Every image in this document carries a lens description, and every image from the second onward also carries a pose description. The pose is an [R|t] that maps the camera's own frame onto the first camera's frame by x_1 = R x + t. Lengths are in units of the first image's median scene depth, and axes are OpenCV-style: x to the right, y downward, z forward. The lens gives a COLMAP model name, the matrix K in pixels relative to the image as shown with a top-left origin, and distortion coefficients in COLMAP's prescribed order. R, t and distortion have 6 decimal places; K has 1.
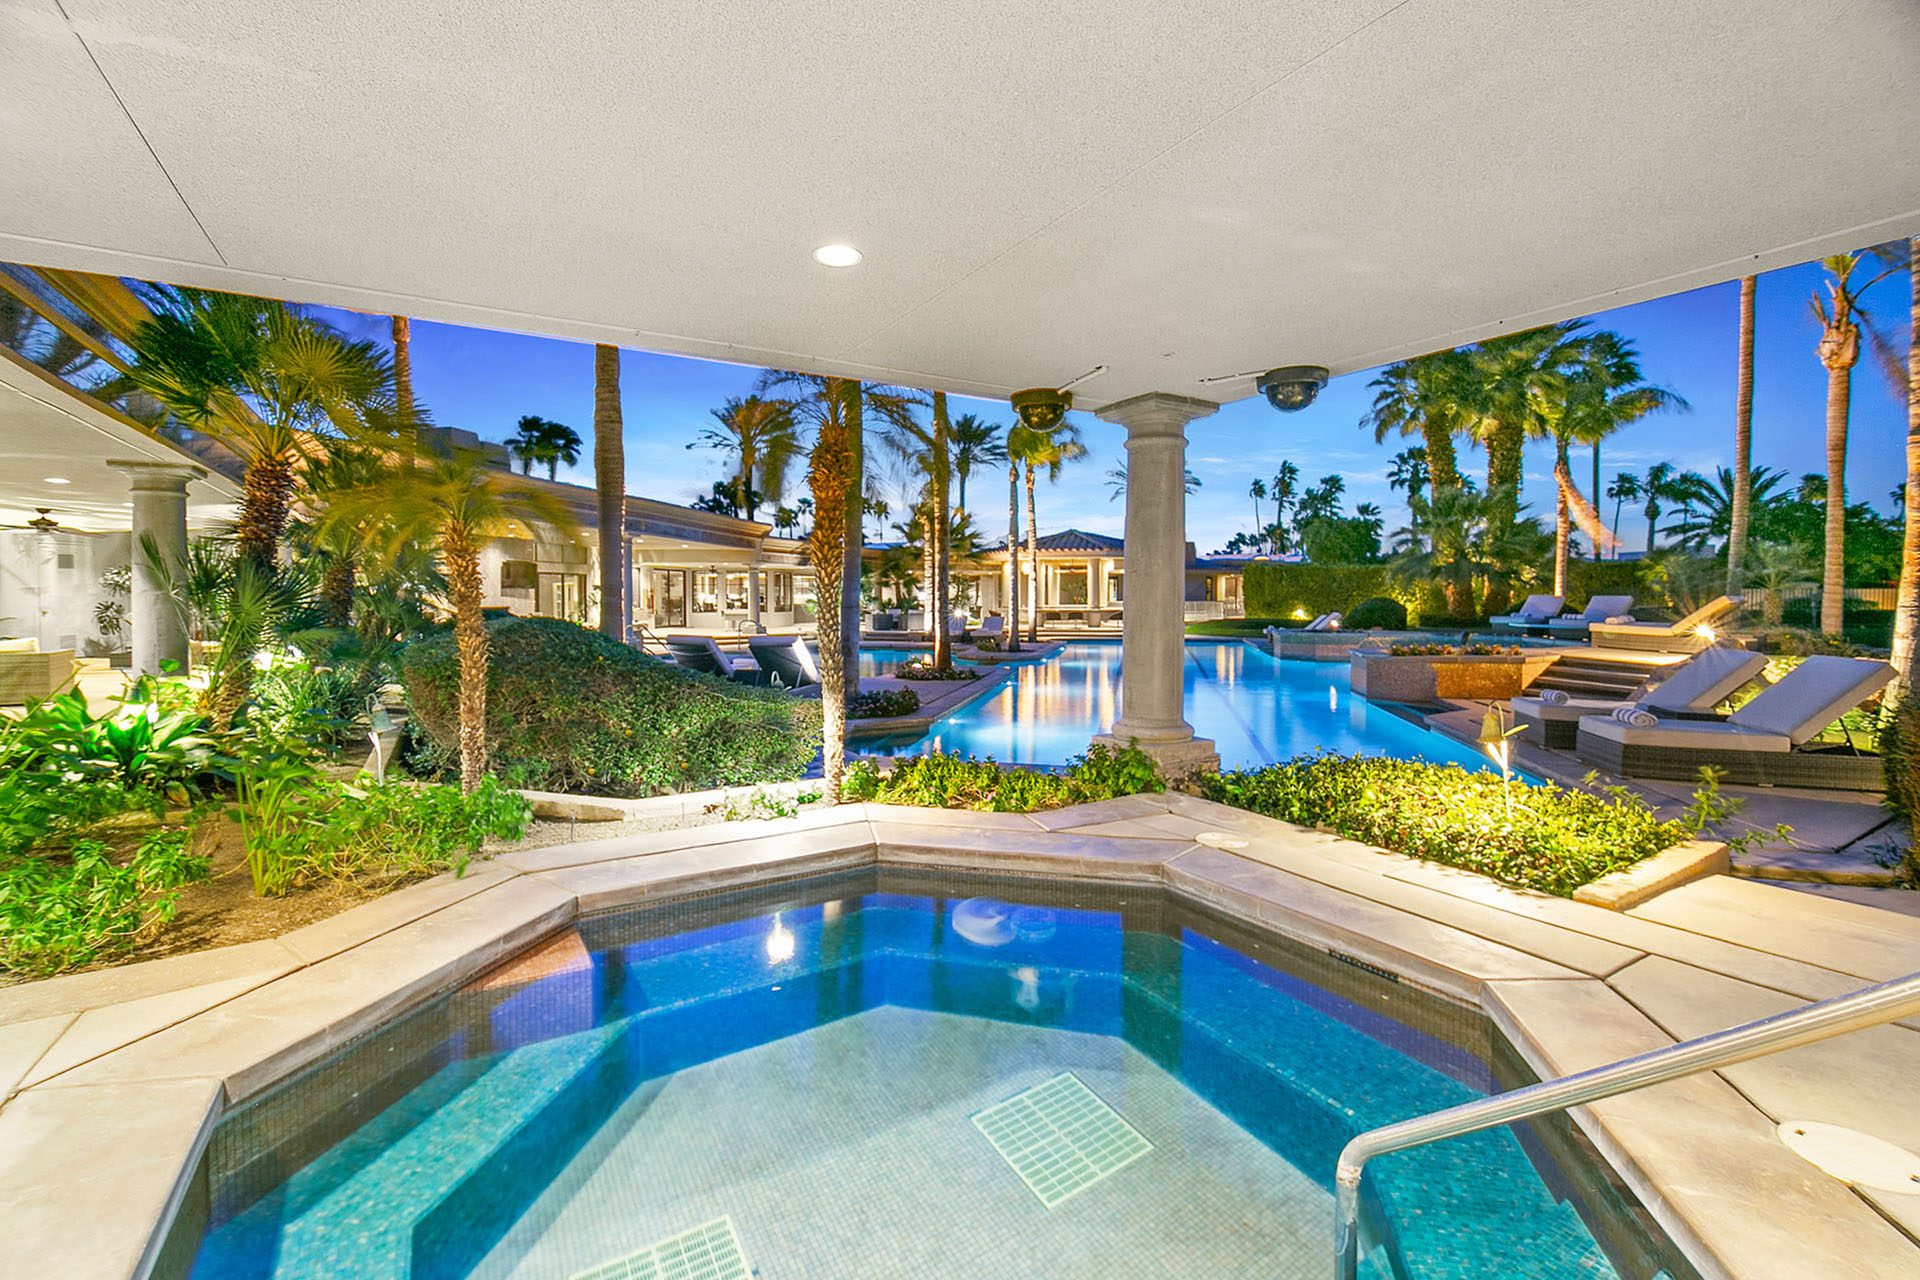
lens RADIAL K [[786.1, 0, 966.1], [0, 786.1, 638.0], [0, 0, 1]] dist [-0.010377, -0.000915]
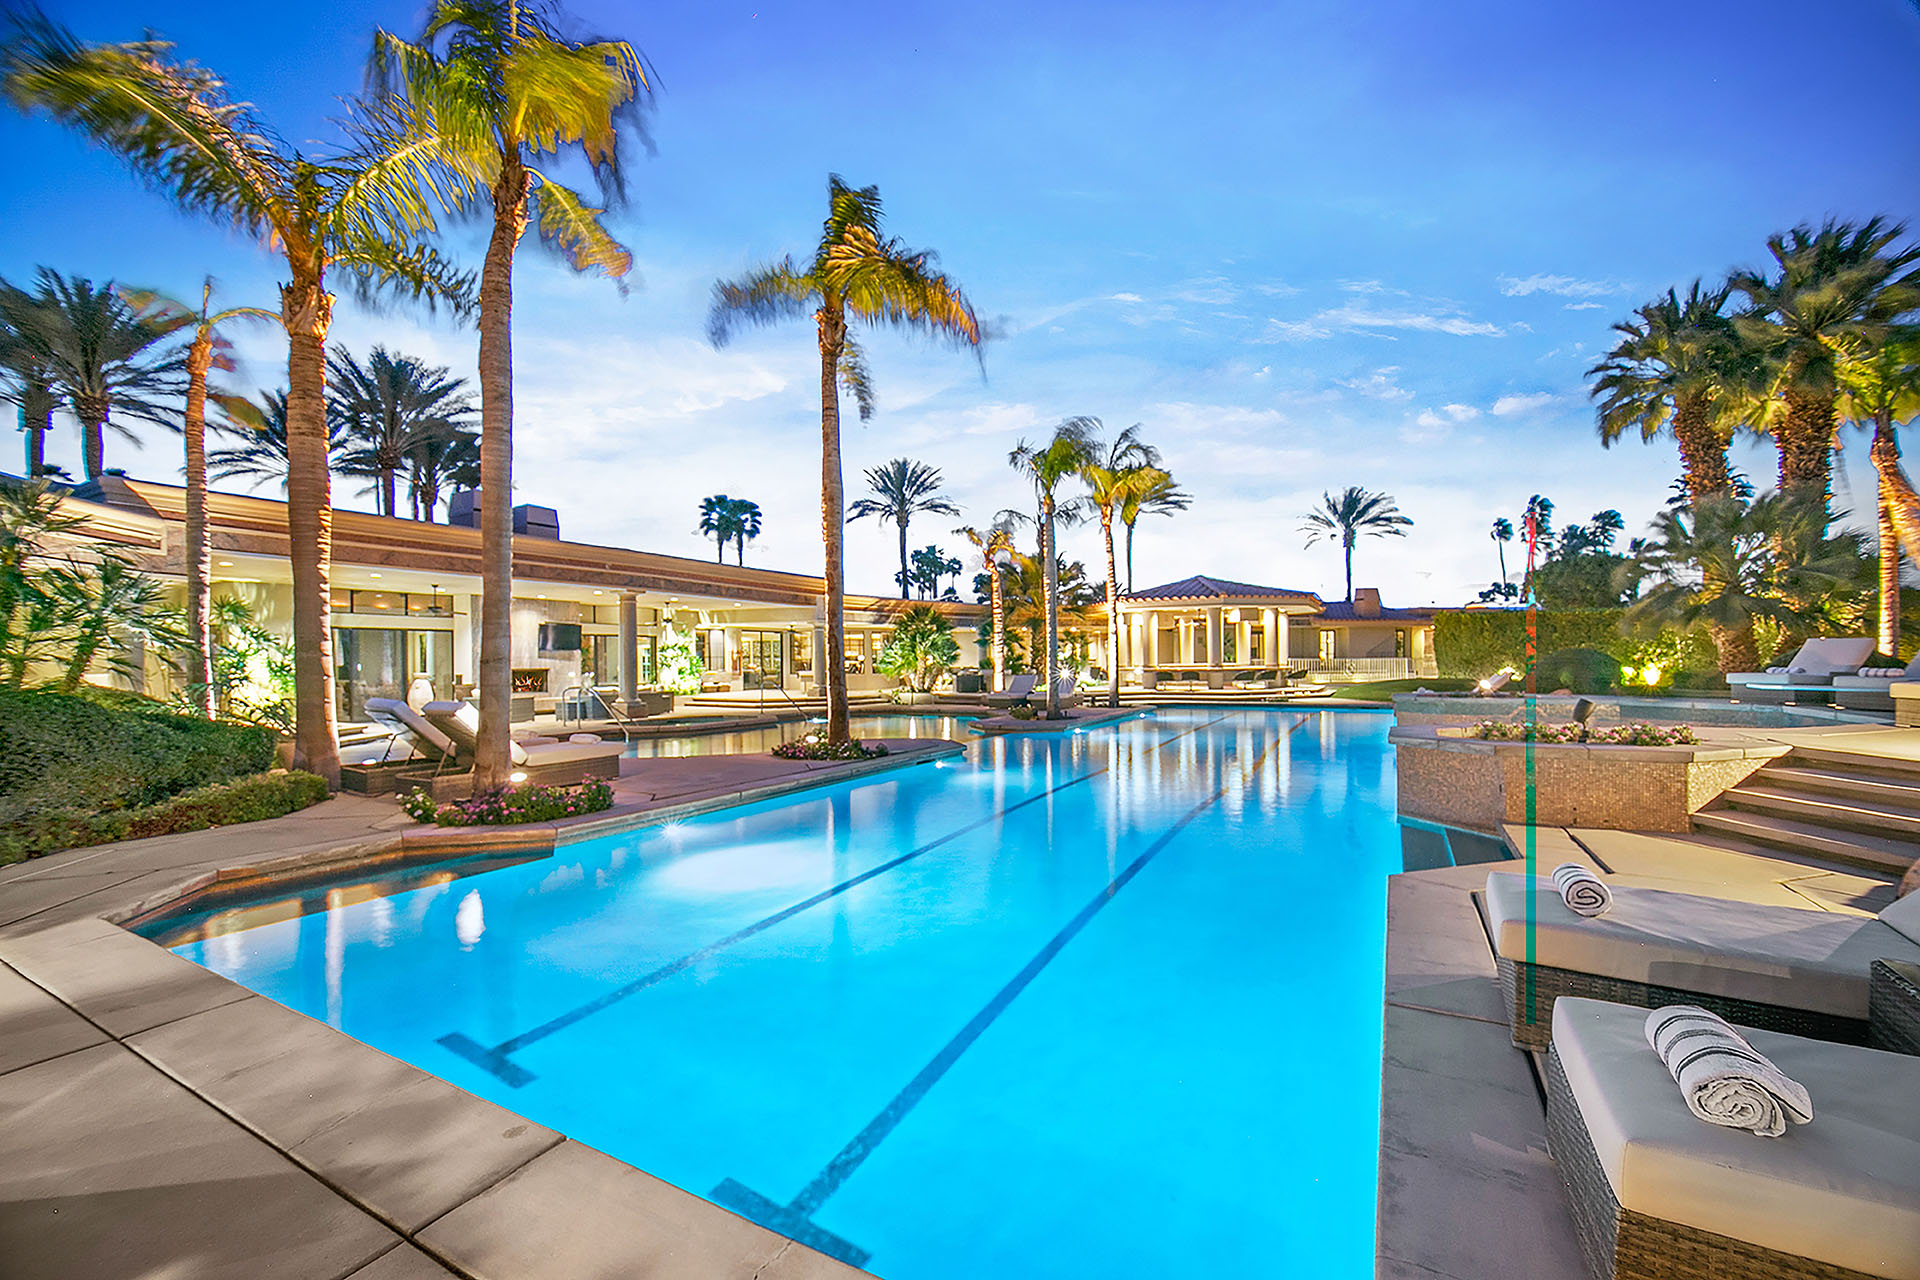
lens RADIAL K [[786.1, 0, 965.1], [0, 786.1, 673.0], [0, 0, 1]] dist [-0.010377, -0.000915]
pose [[0.966491, -0.004857, -0.256655, 0.125212], [-0.003856, 0.999433, -0.033434, -0.002452], [0.256672, 0.033304, 0.965925, 0.123555]]
